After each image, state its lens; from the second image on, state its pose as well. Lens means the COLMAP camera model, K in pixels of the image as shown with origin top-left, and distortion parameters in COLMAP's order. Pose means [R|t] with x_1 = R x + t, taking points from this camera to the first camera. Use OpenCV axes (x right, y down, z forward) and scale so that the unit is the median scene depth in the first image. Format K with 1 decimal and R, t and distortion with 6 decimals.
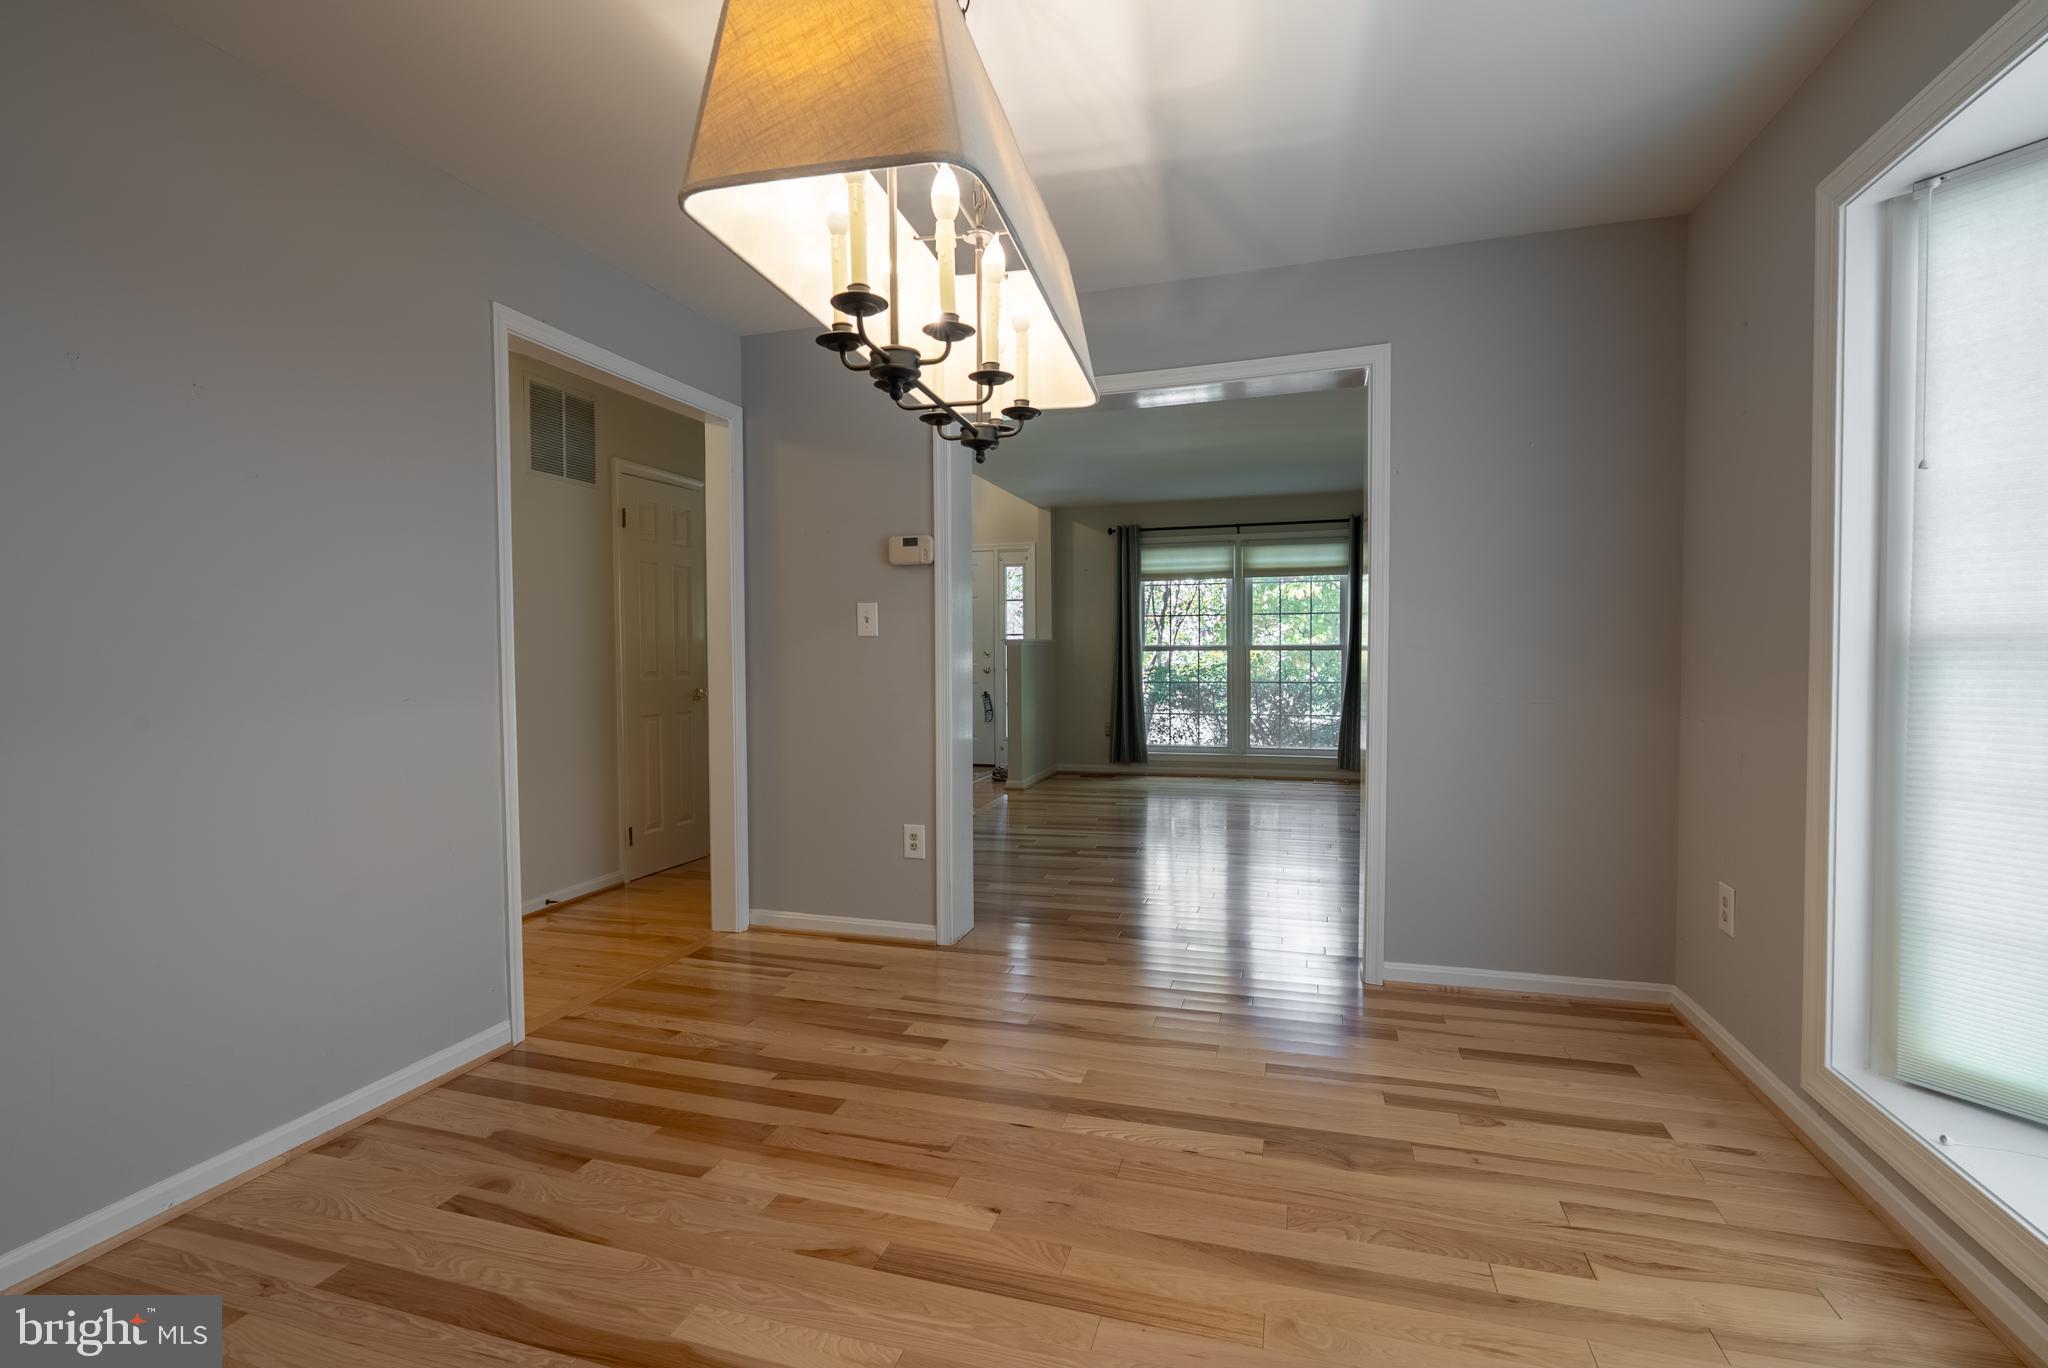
lens RADIAL K [[913.9, 0, 1024.0], [0, 913.9, 684.0], [0, 0, 1]] dist [0.000683, 0.000023]
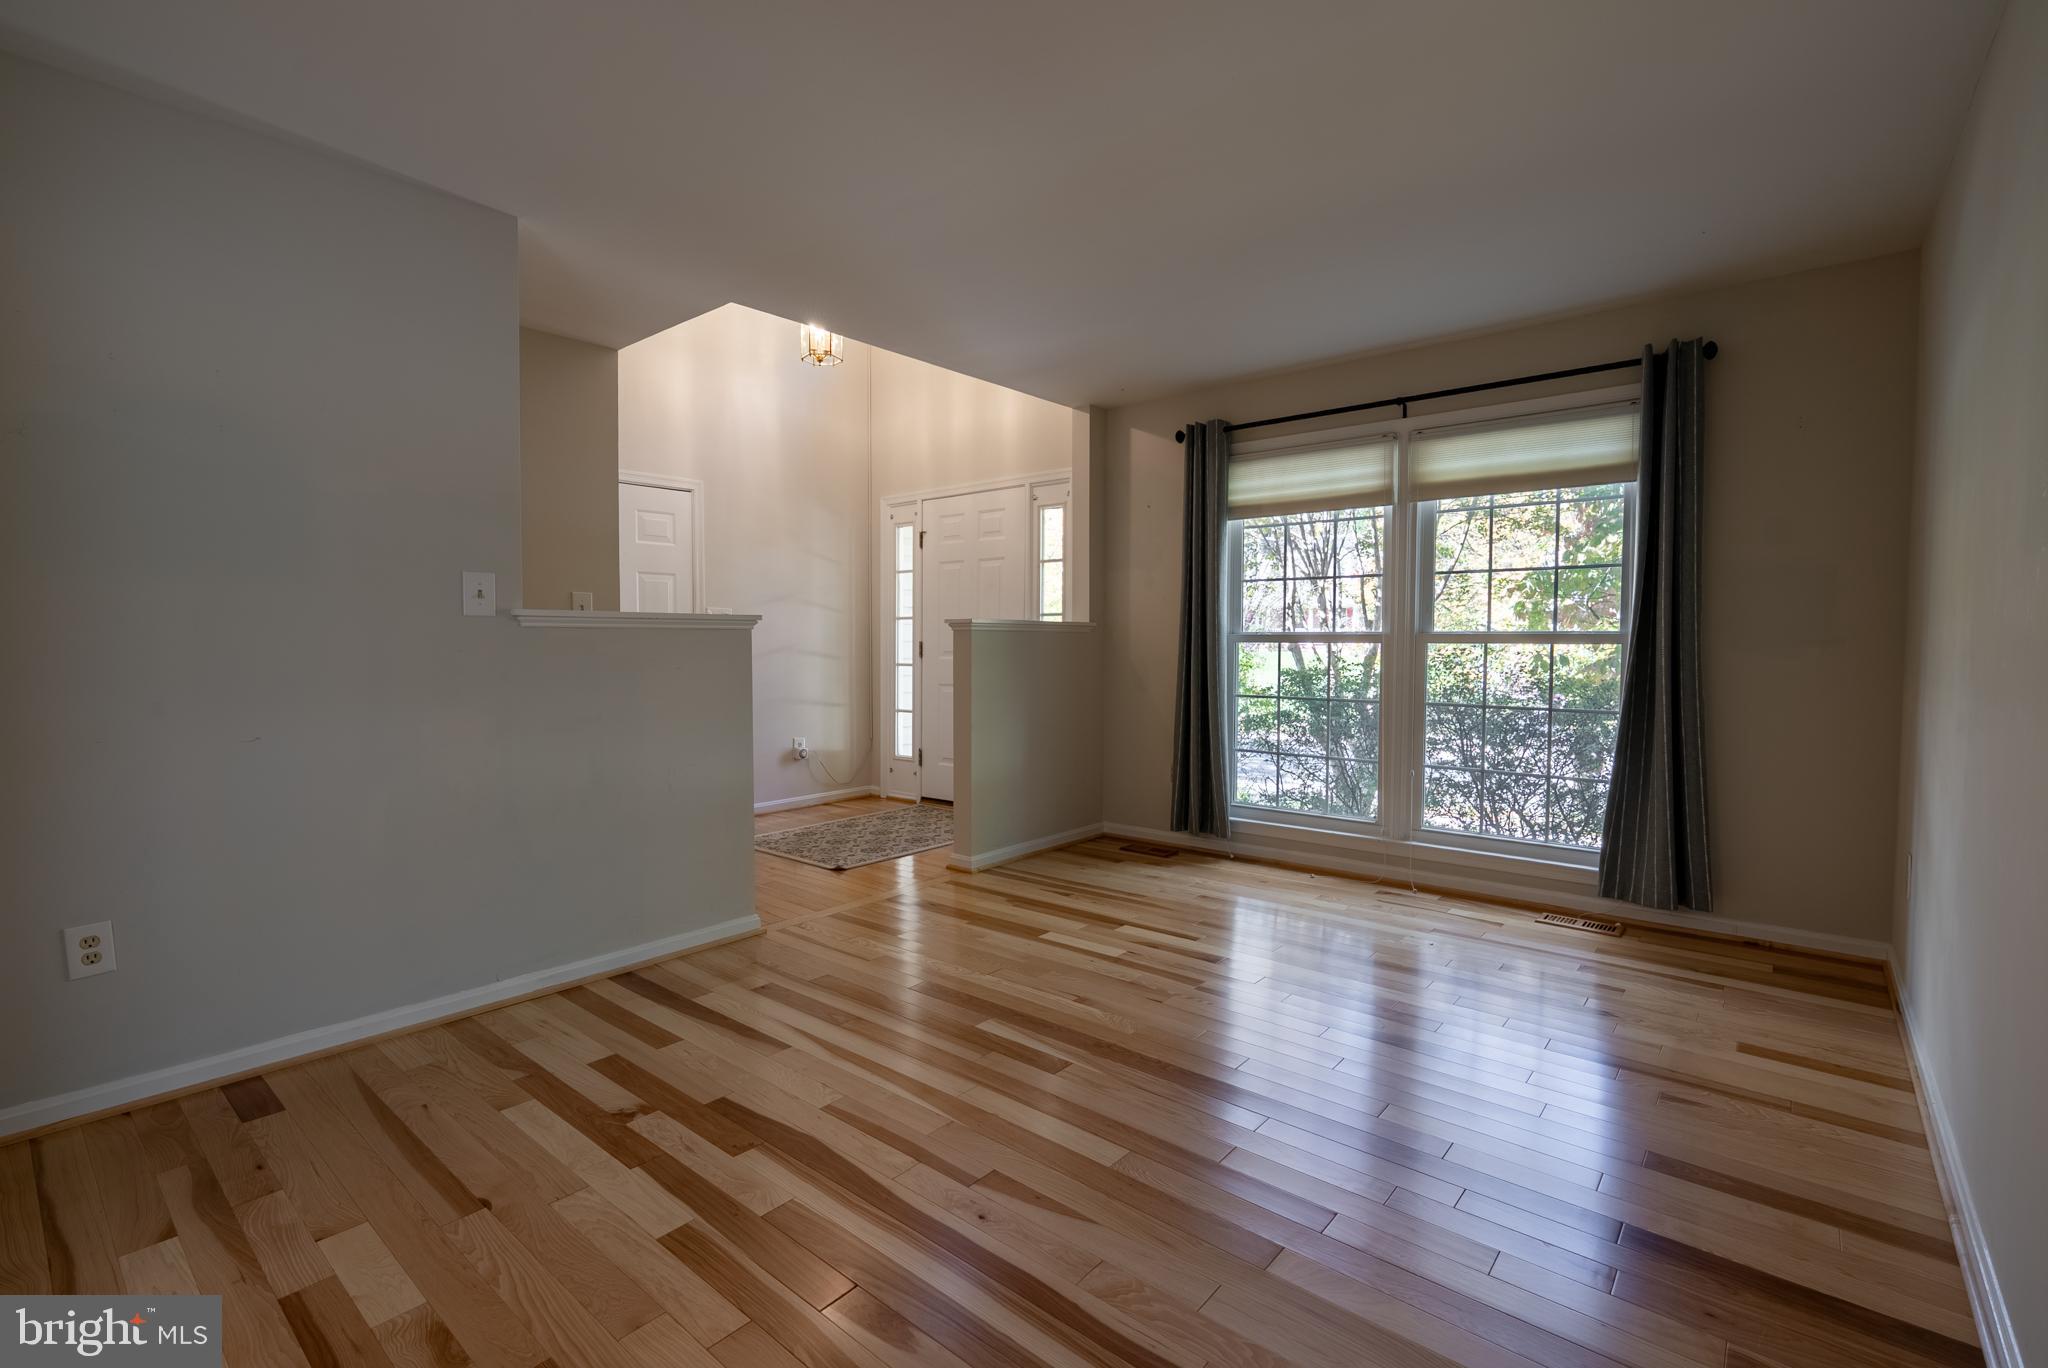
lens RADIAL K [[913.9, 0, 1024.0], [0, 913.9, 684.0], [0, 0, 1]] dist [0.000683, 0.000023]
pose [[0.917123, 0.022240, -0.397983, 0.241592], [-0.009879, 0.999404, 0.033083, -0.027372], [0.398482, -0.026409, 0.916796, 0.423537]]
